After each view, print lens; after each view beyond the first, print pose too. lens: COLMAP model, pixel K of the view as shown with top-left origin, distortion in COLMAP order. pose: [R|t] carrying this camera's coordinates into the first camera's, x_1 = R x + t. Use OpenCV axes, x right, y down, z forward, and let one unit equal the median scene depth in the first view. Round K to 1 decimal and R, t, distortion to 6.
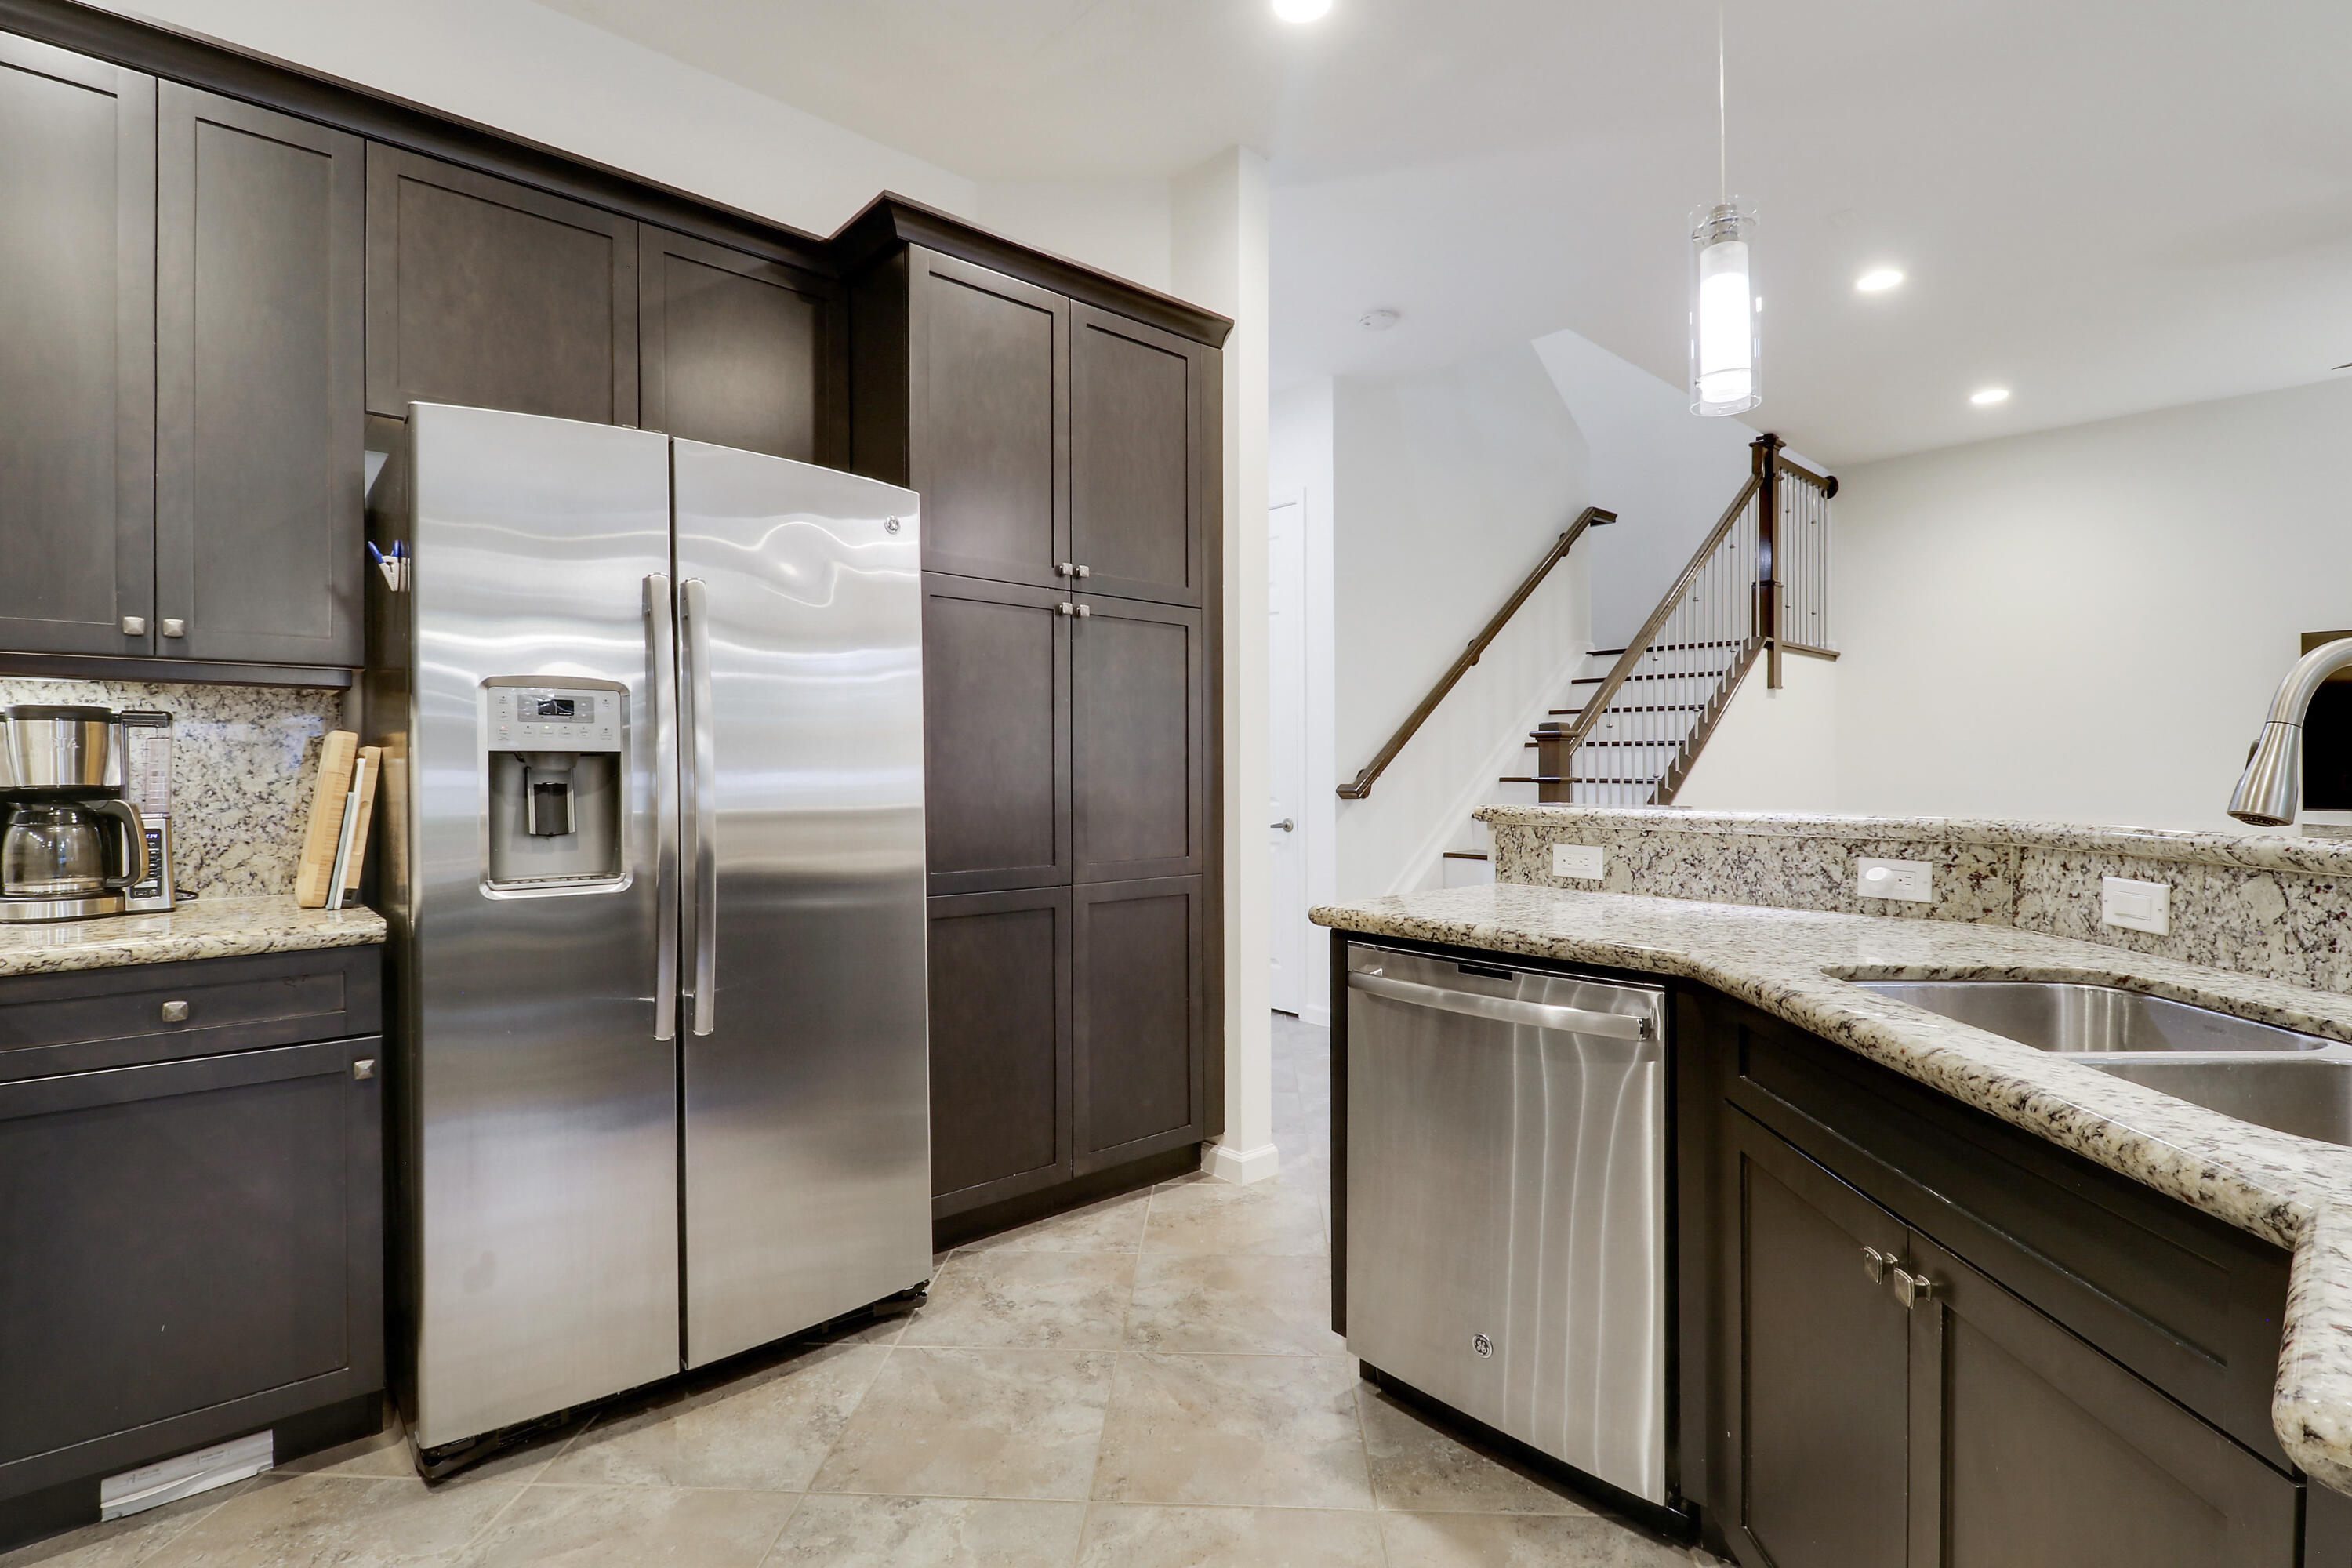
lens RADIAL K [[1095.8, 0, 1204.0], [0, 1095.8, 789.3], [0, 0, 1]] dist [0.004871, -0.011919]
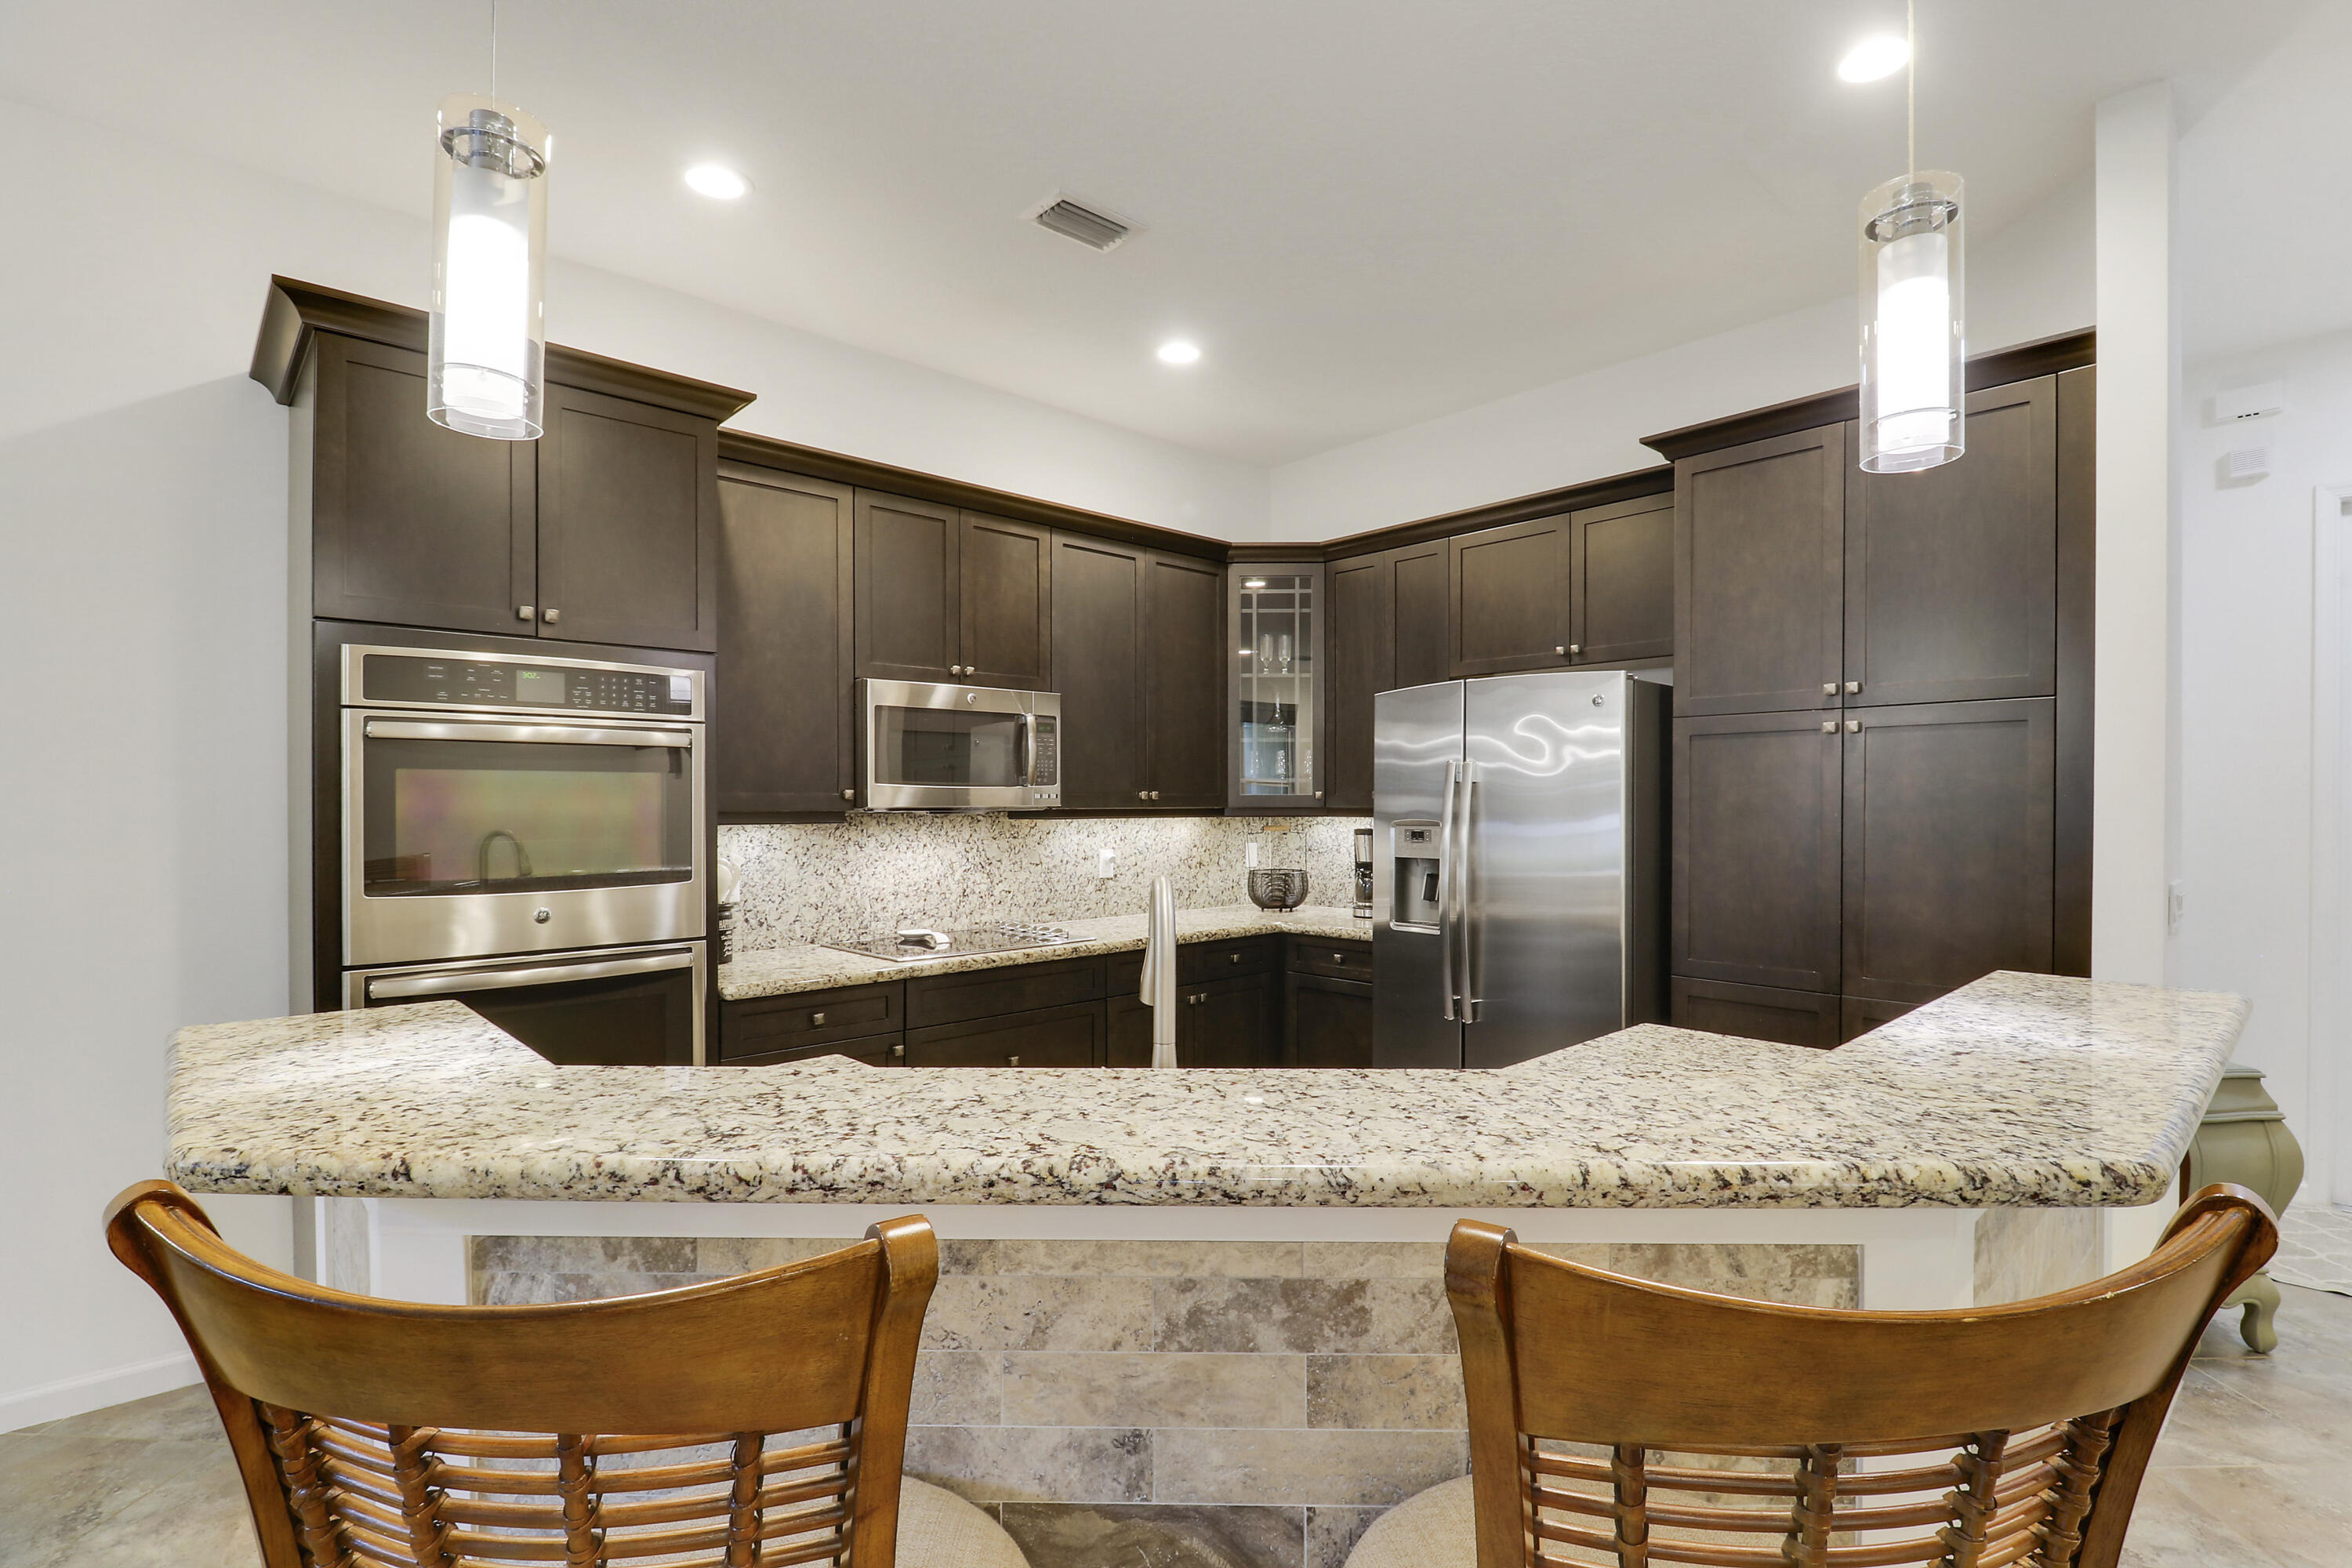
lens RADIAL K [[1105.3, 0, 1200.9], [0, 1105.3, 803.4], [0, 0, 1]] dist [0.011224, -0.019155]
pose [[0.013277, 0.002453, -0.999909, 1.321164], [-0.012437, 0.999920, 0.002288, -0.125893], [0.999835, 0.012406, 0.013306, 0.554496]]
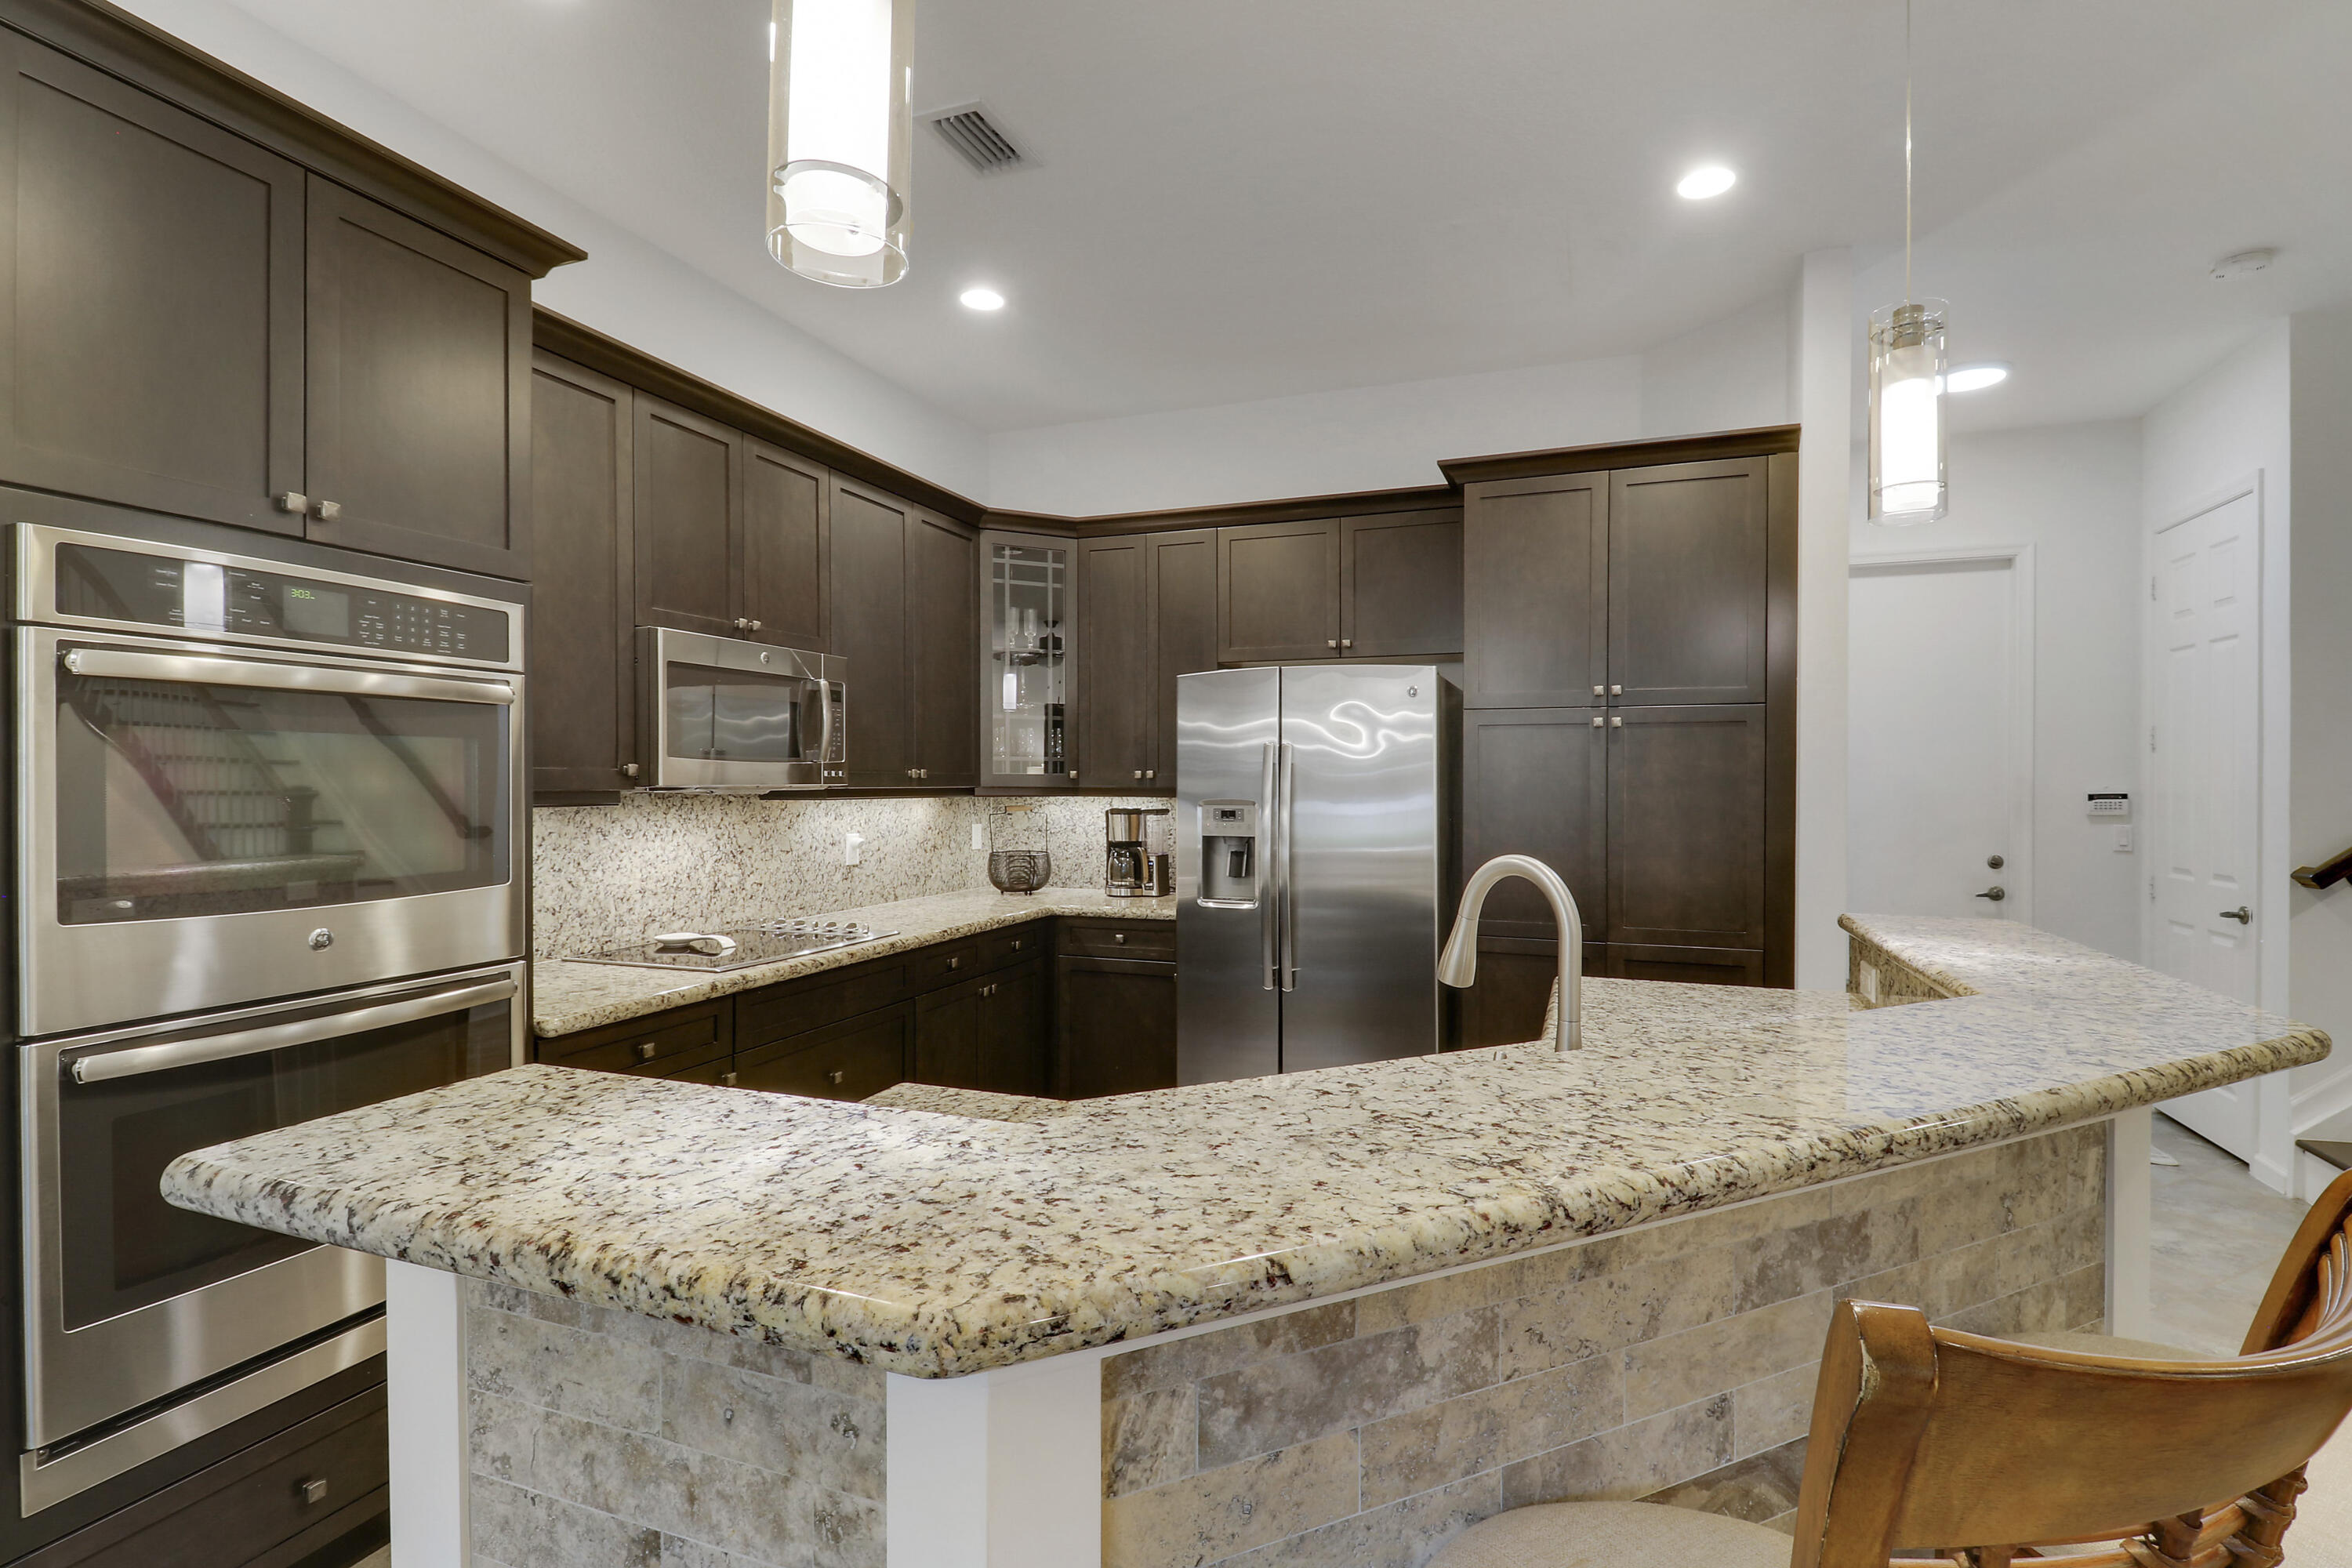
lens RADIAL K [[1095.8, 0, 1204.0], [0, 1095.8, 789.3], [0, 0, 1]] dist [0.004871, -0.011919]
pose [[0.458045, 0.007762, -0.888895, 1.138454], [-0.015708, 0.999876, 0.000637, -0.116577], [0.888790, 0.013671, 0.458111, 0.027285]]
